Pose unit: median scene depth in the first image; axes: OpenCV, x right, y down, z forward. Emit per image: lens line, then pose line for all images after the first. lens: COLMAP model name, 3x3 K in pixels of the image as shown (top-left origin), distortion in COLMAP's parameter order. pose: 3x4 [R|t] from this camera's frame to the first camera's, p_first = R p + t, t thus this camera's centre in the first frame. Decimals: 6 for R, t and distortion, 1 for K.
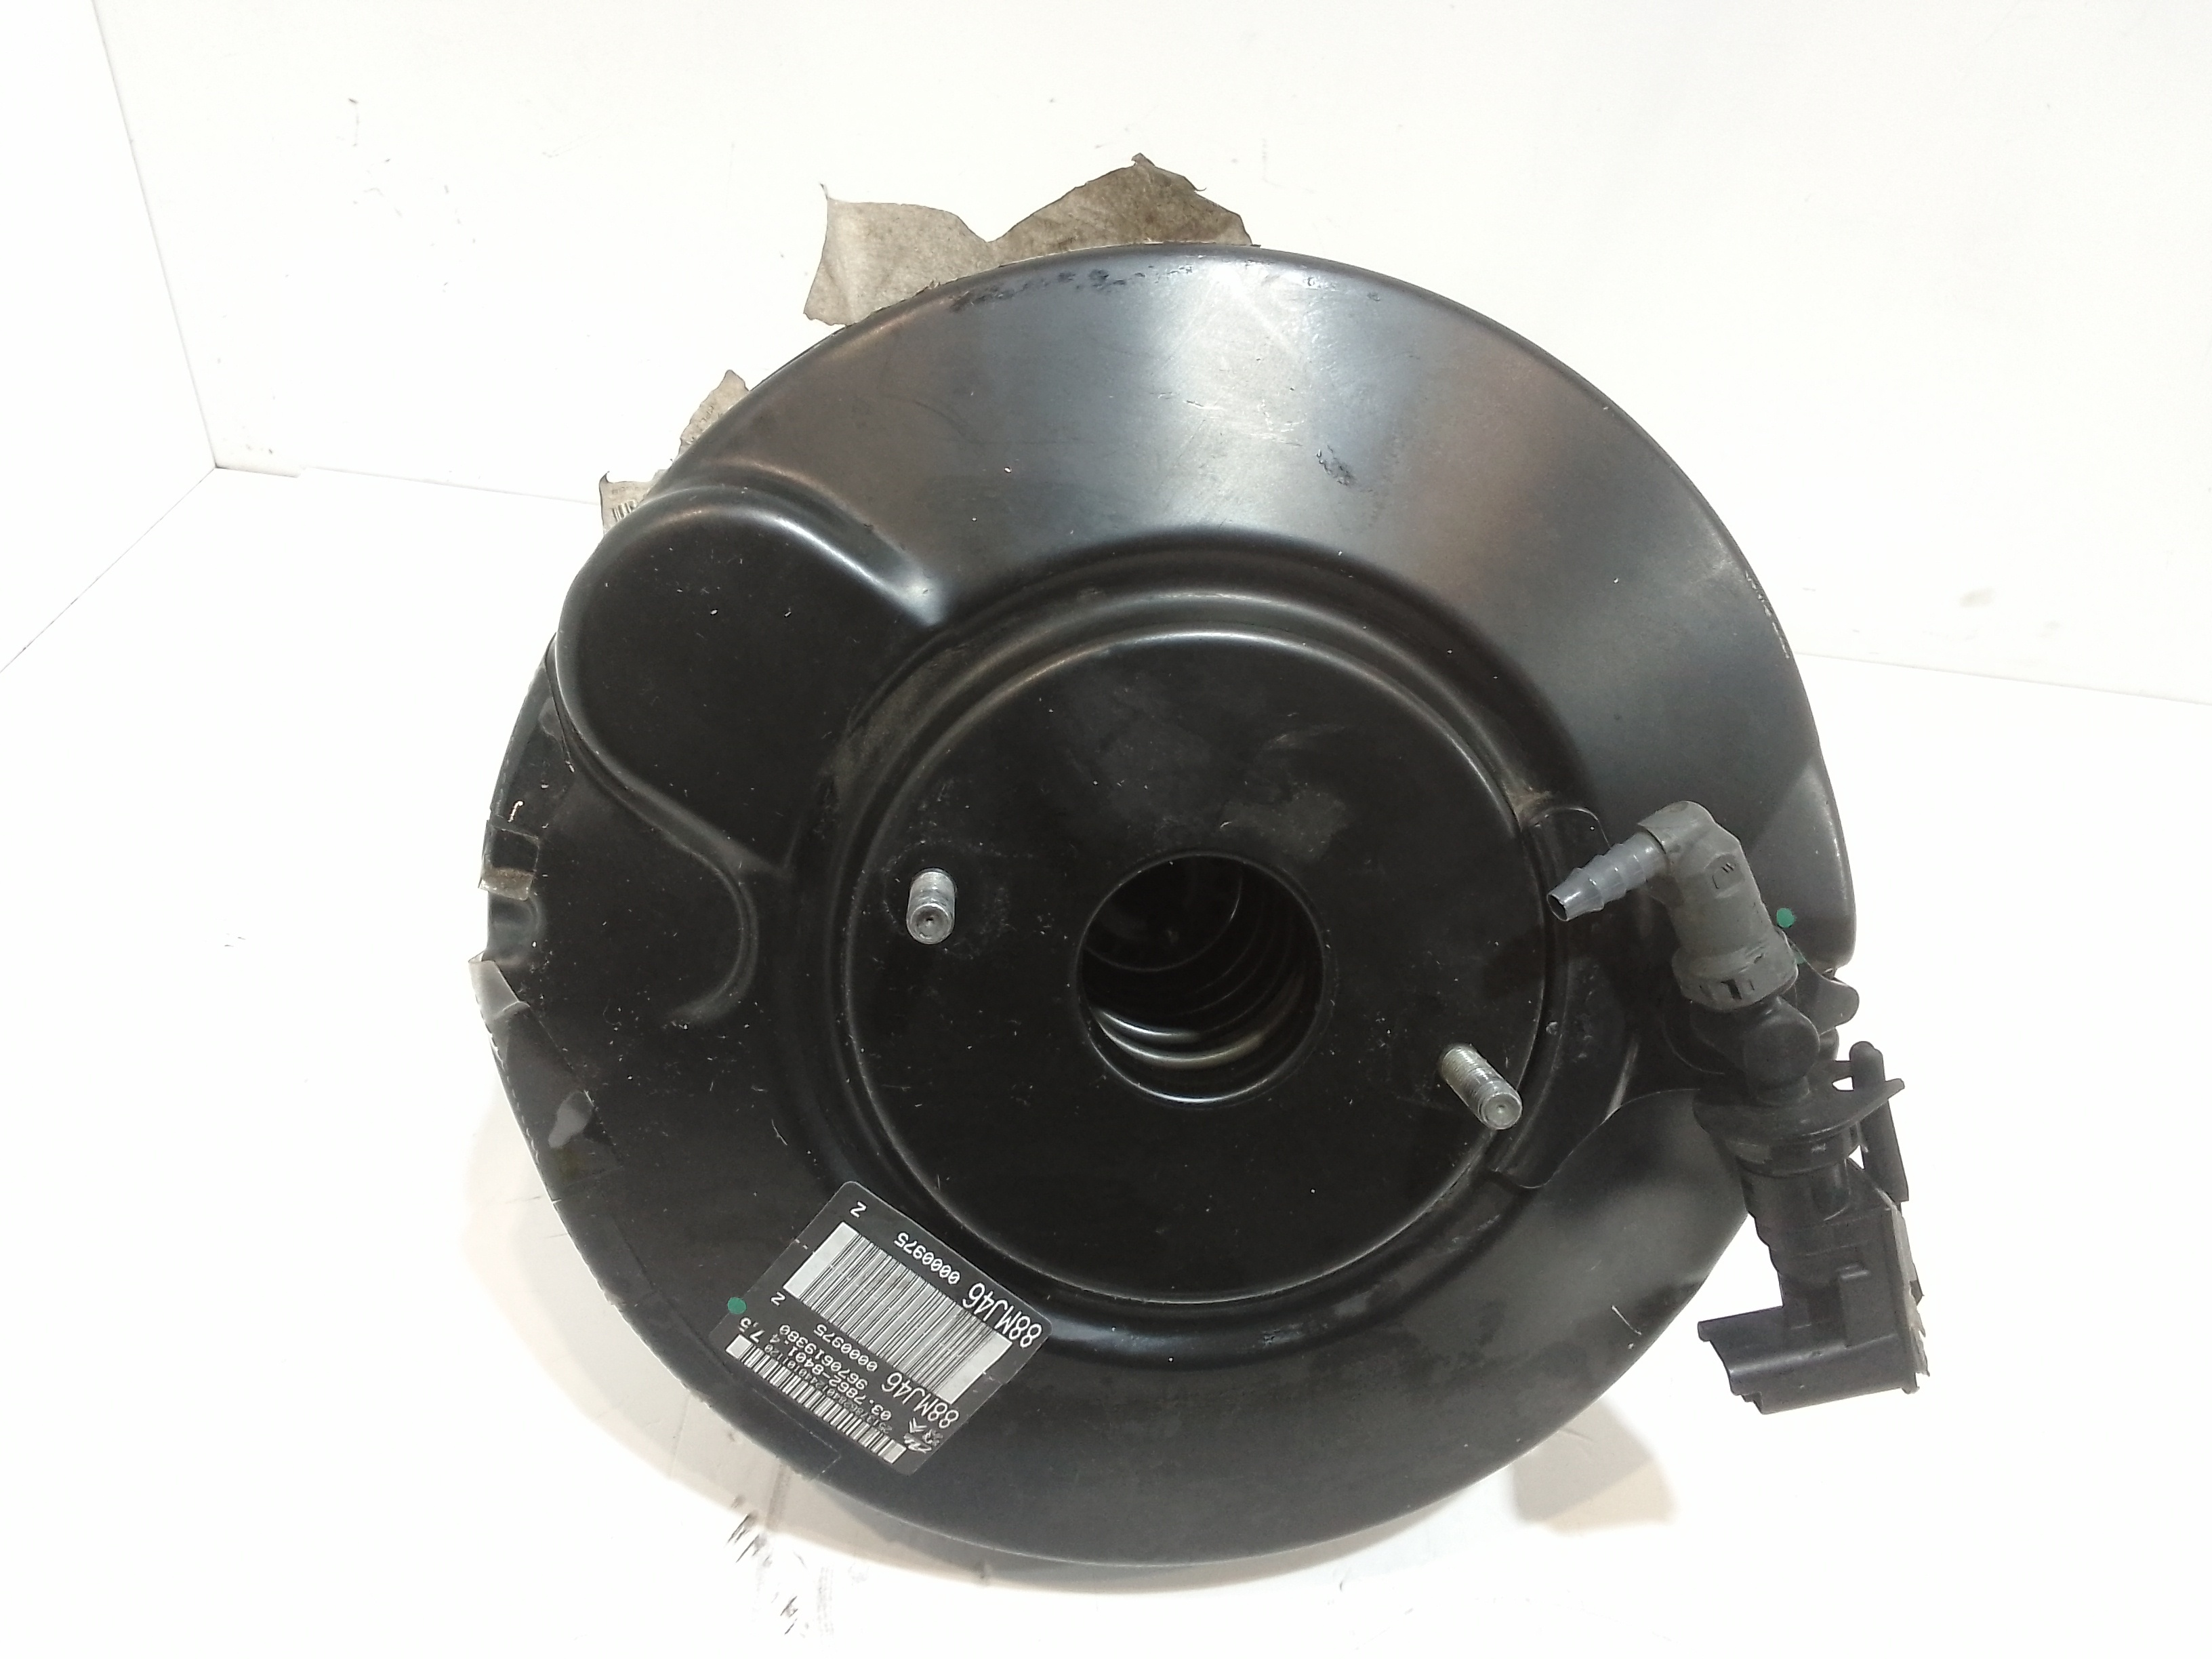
lens RADIAL K [[1711.8, 0, 1097.1], [0, 1711.8, 830.3], [0, 0, 1]] dist [0.092589, -0.144235]
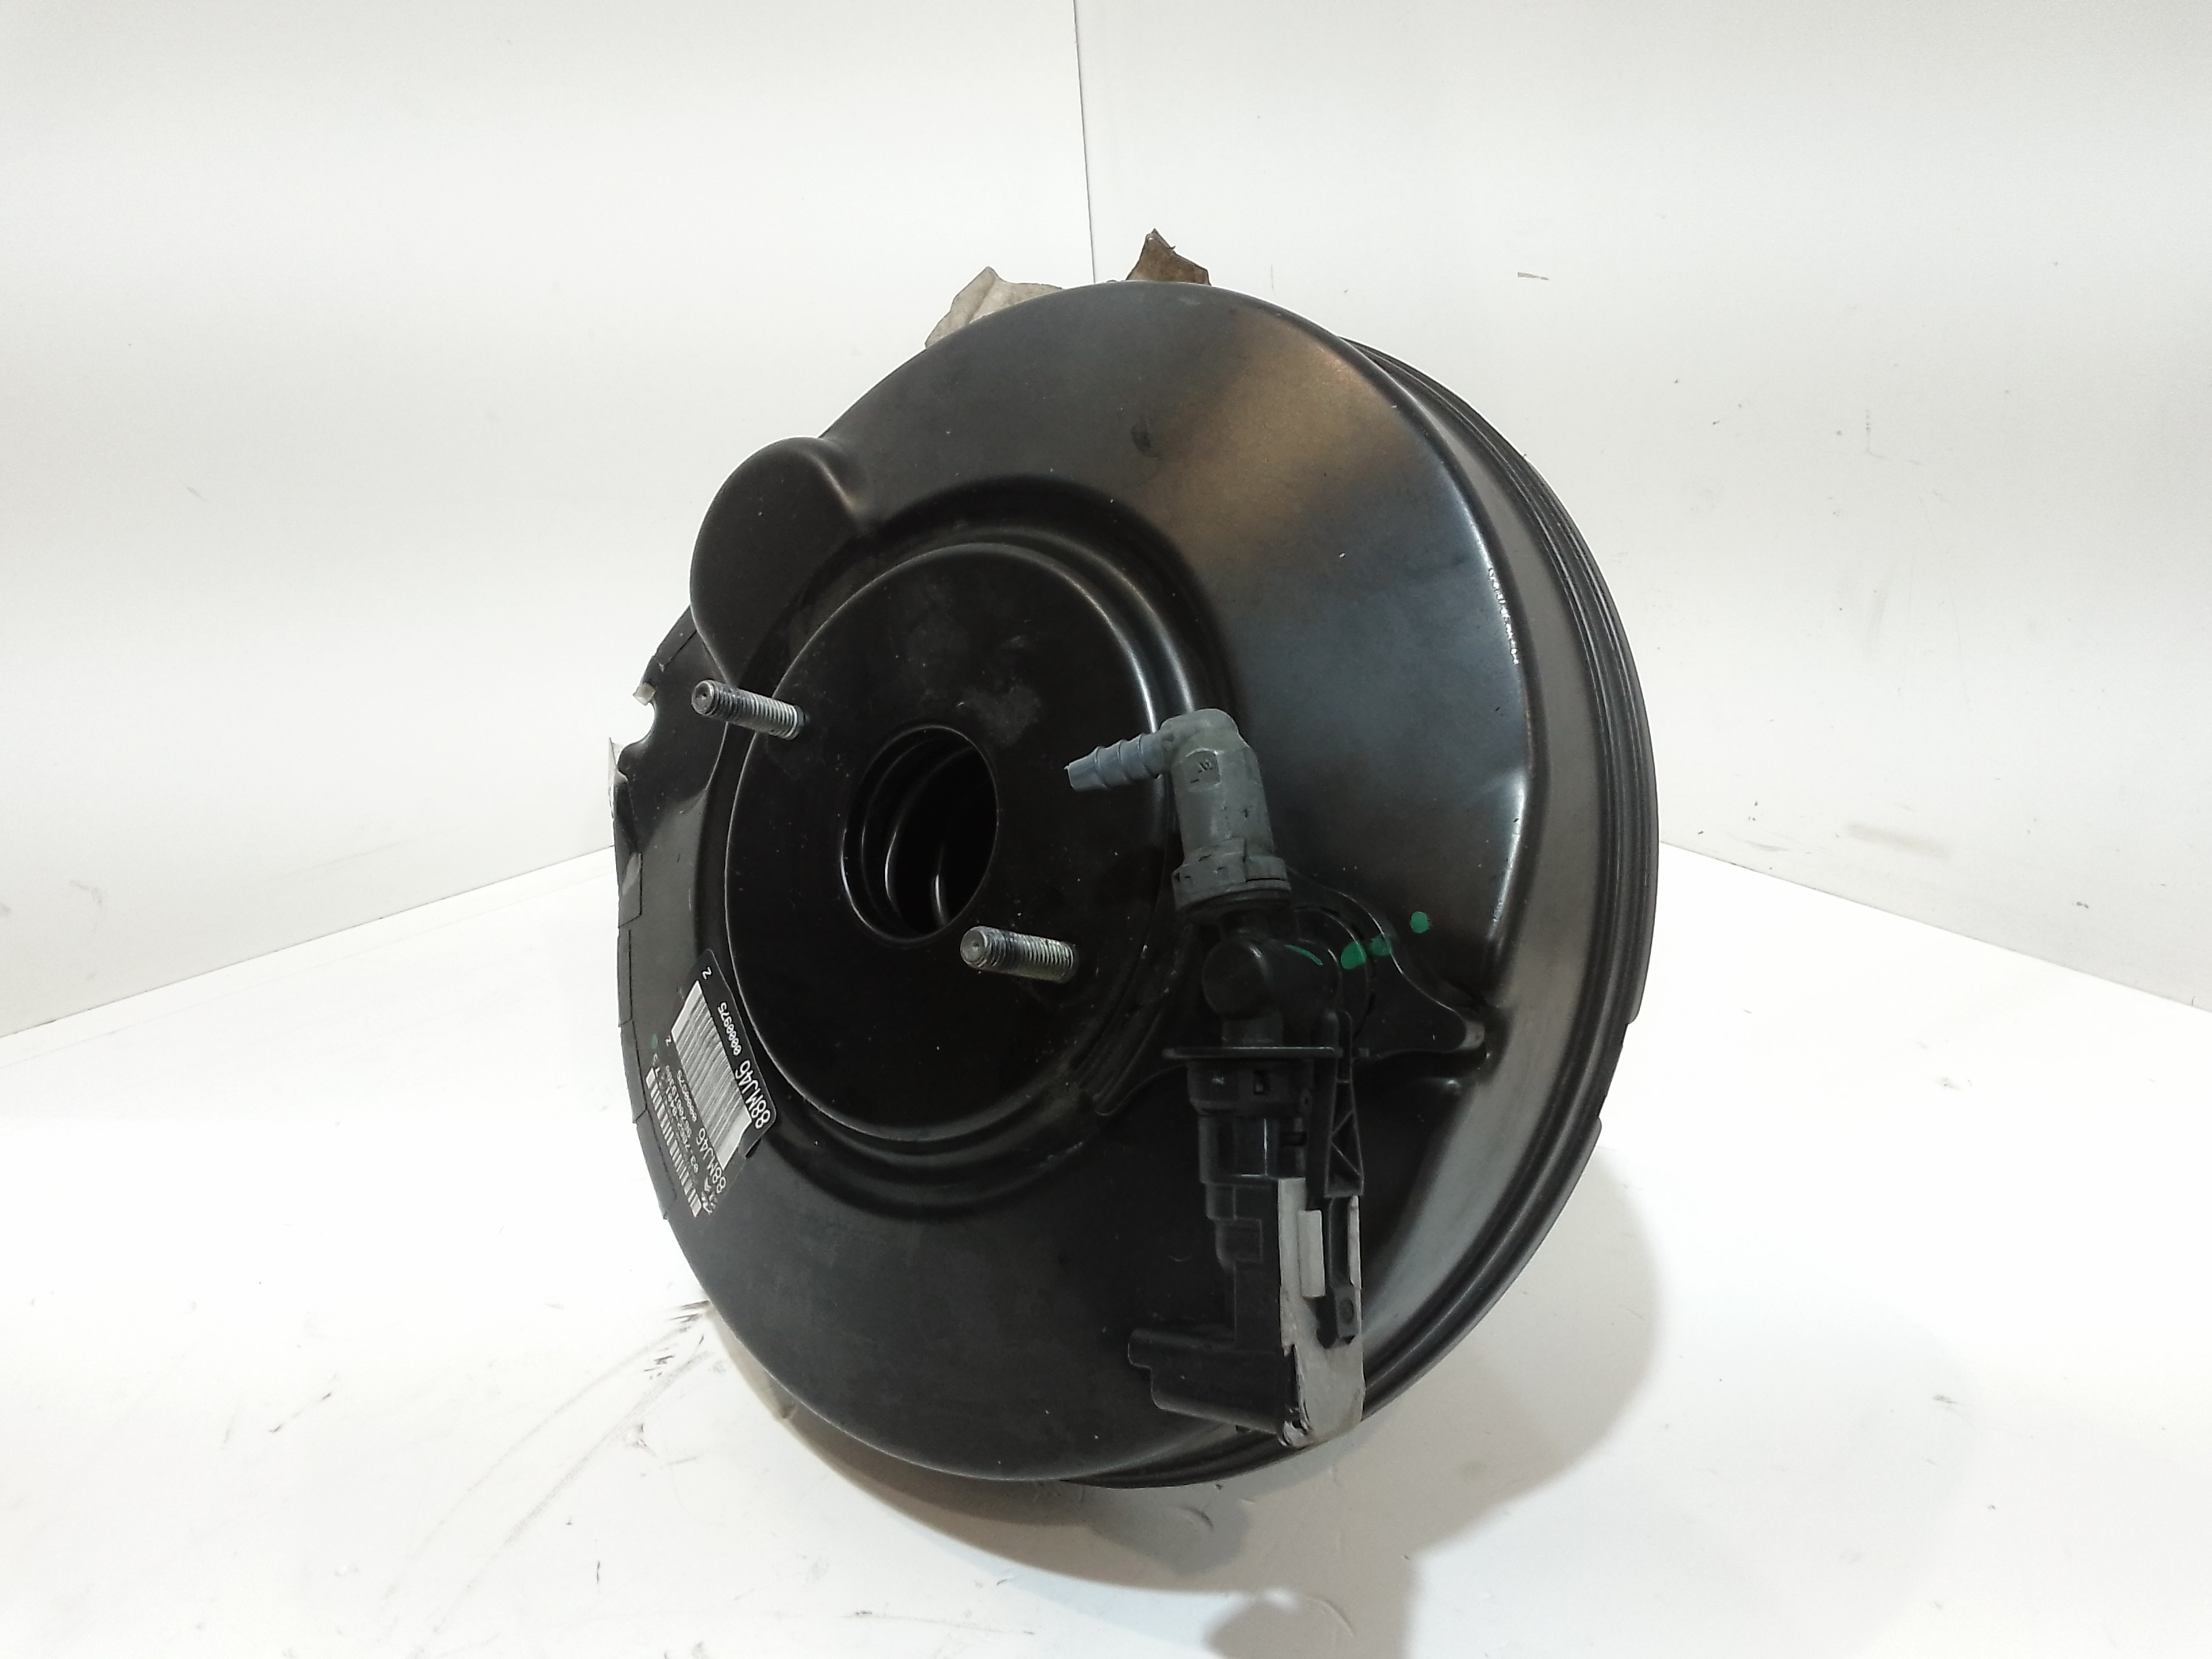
lens RADIAL K [[1711.8, 0, 1097.1], [0, 1711.8, 830.3], [0, 0, 1]] dist [0.092589, -0.144235]
pose [[0.695212, 0.161312, -0.700471, 0.920427], [-0.360824, 0.921137, -0.145986, 0.201955], [0.621681, 0.354238, 0.698591, 0.251450]]
